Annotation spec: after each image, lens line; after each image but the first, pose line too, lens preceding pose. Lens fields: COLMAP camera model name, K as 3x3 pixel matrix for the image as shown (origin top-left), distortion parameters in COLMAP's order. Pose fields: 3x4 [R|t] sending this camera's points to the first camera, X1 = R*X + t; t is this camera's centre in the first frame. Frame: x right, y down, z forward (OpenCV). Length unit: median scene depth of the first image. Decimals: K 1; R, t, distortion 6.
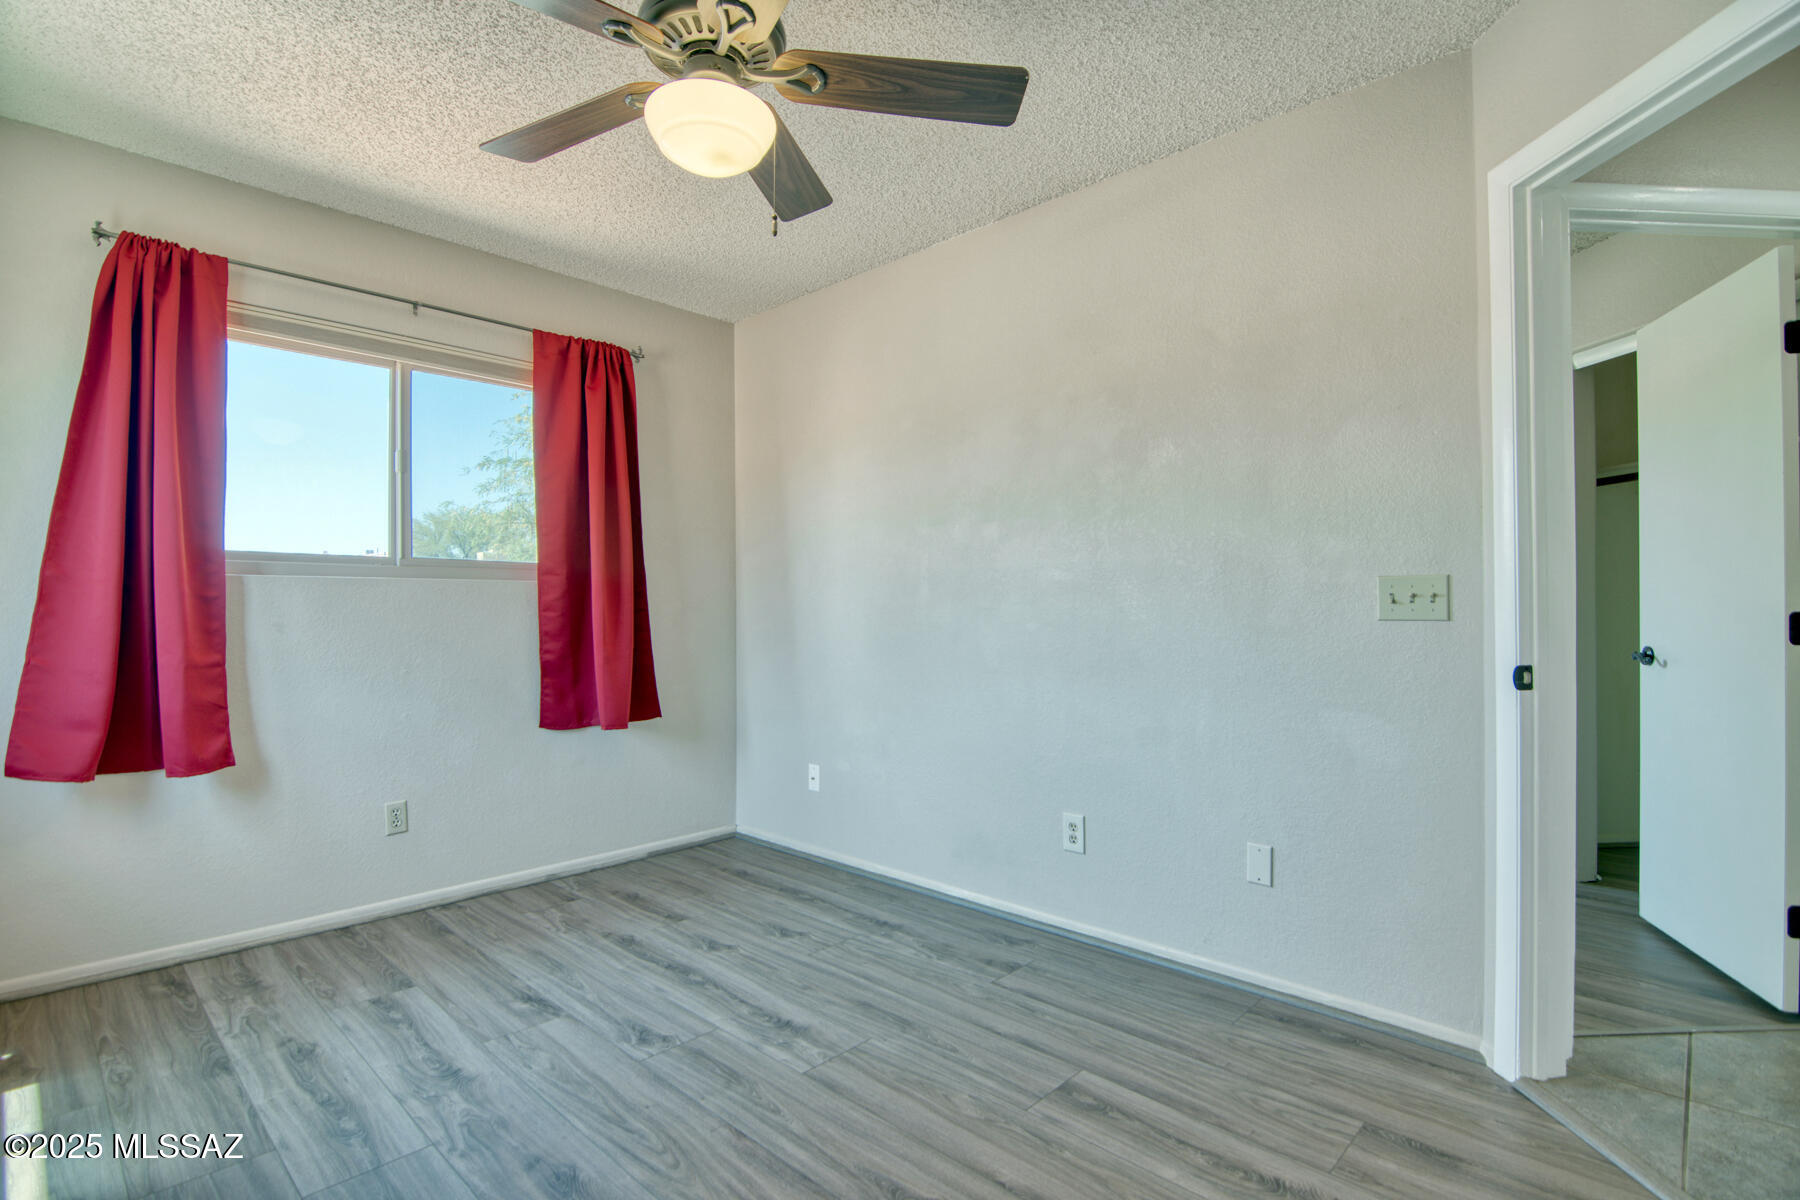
lens RADIAL K [[868.0, 0, 903.3], [0, 868.0, 599.2], [0, 0, 1]] dist [-0.007221, -0.008964]
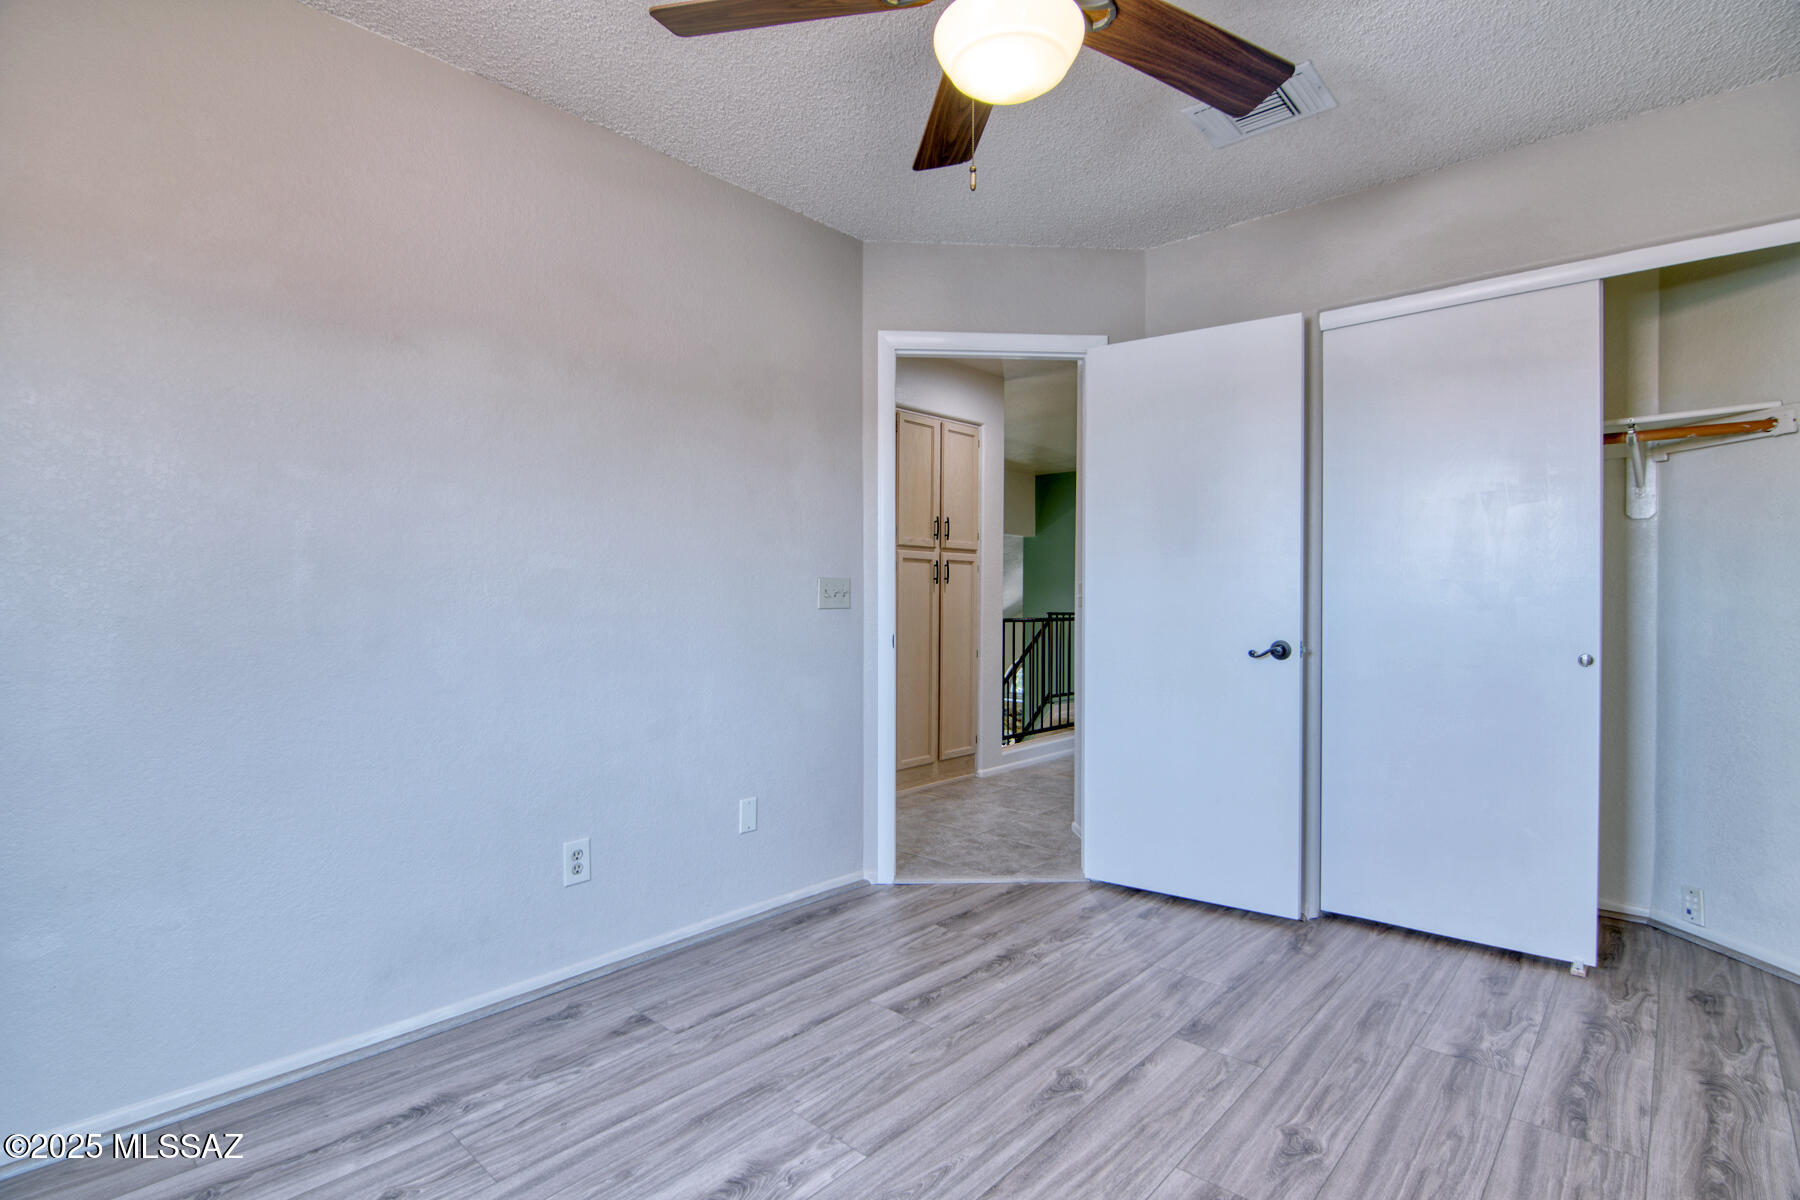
lens RADIAL K [[868.0, 0, 903.3], [0, 868.0, 599.2], [0, 0, 1]] dist [-0.007221, -0.008964]
pose [[-0.022150, -0.001996, 0.999753, -0.762044], [-0.008846, 0.999959, 0.001800, 0.003952], [-0.999716, -0.008804, -0.022167, 0.788948]]
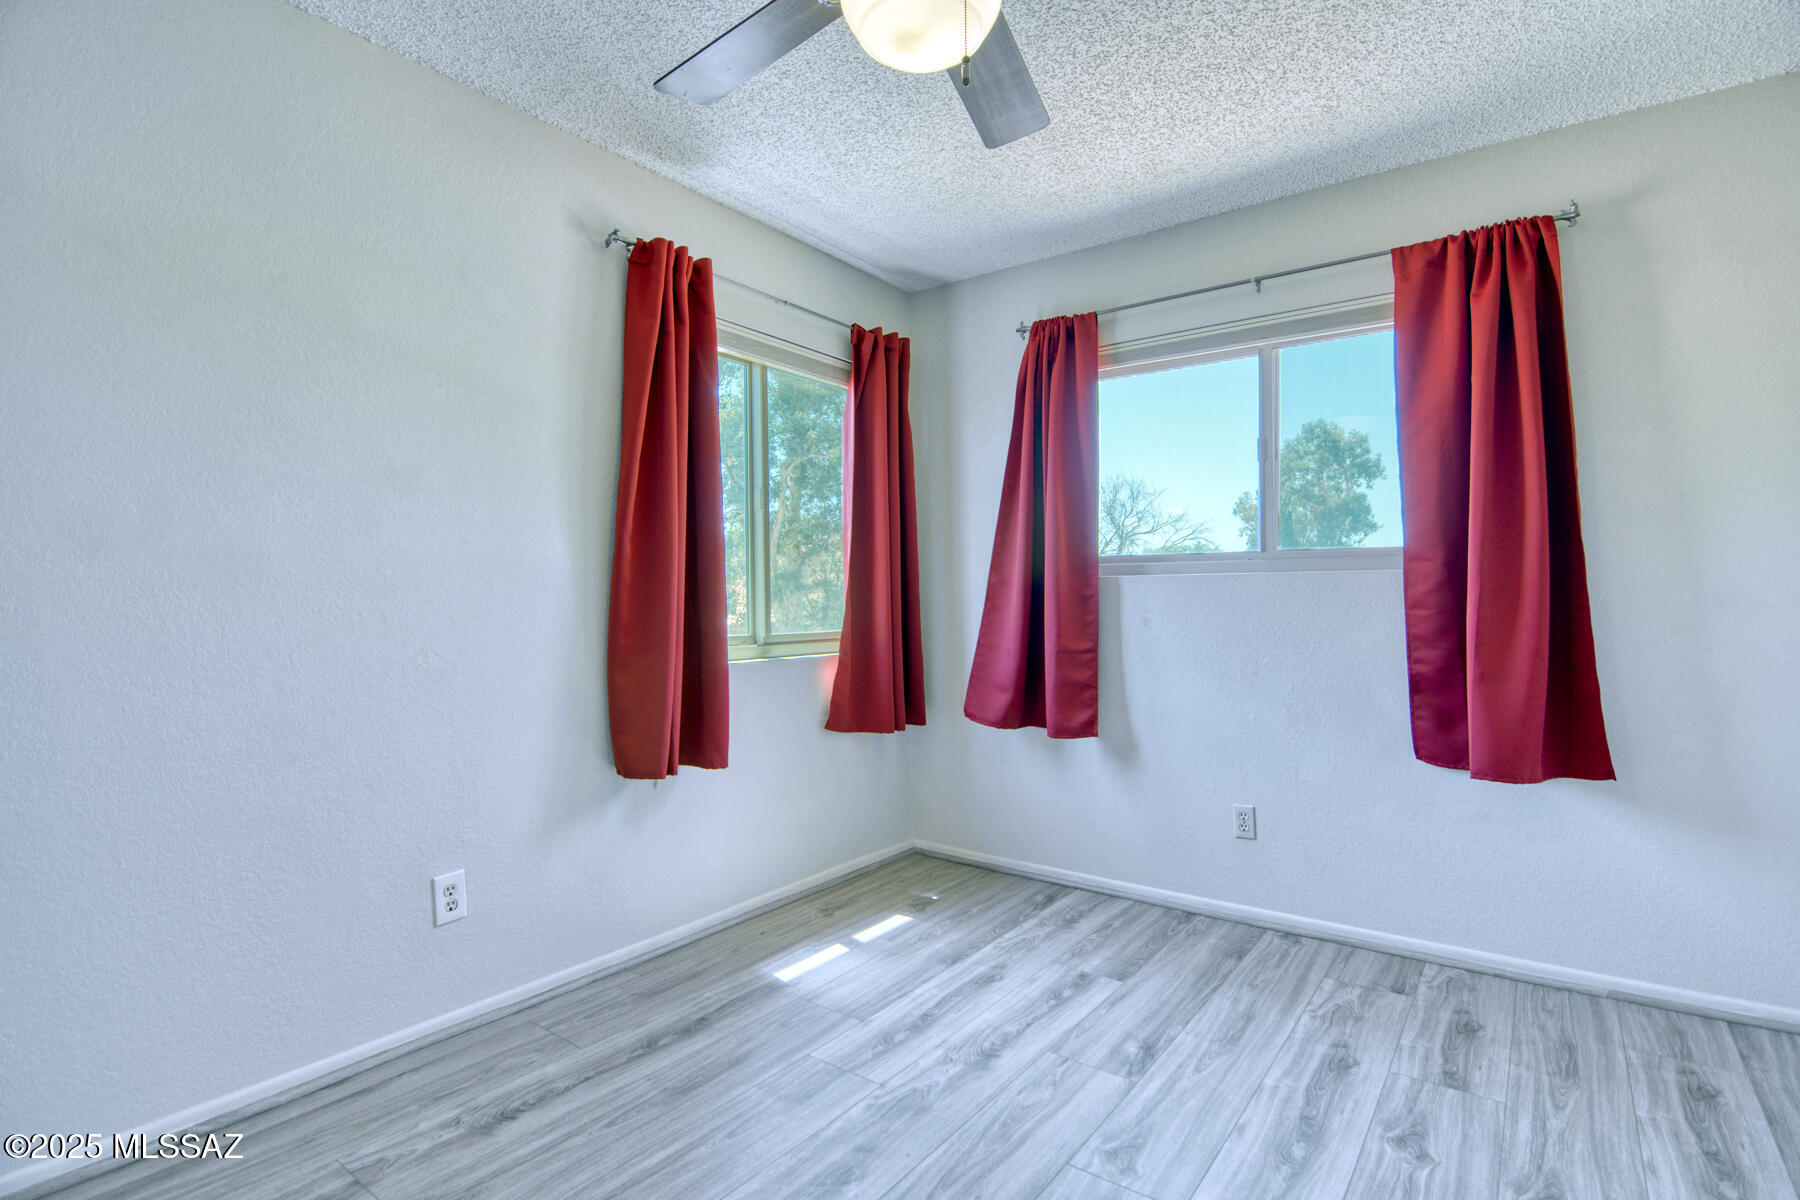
lens RADIAL K [[868.0, 0, 903.3], [0, 868.0, 599.2], [0, 0, 1]] dist [-0.007221, -0.008964]
pose [[0.116028, -0.002483, -0.993243, 0.399720], [0.012534, 0.999921, -0.001036, 0.001059], [0.993167, -0.012329, 0.116050, 0.623105]]
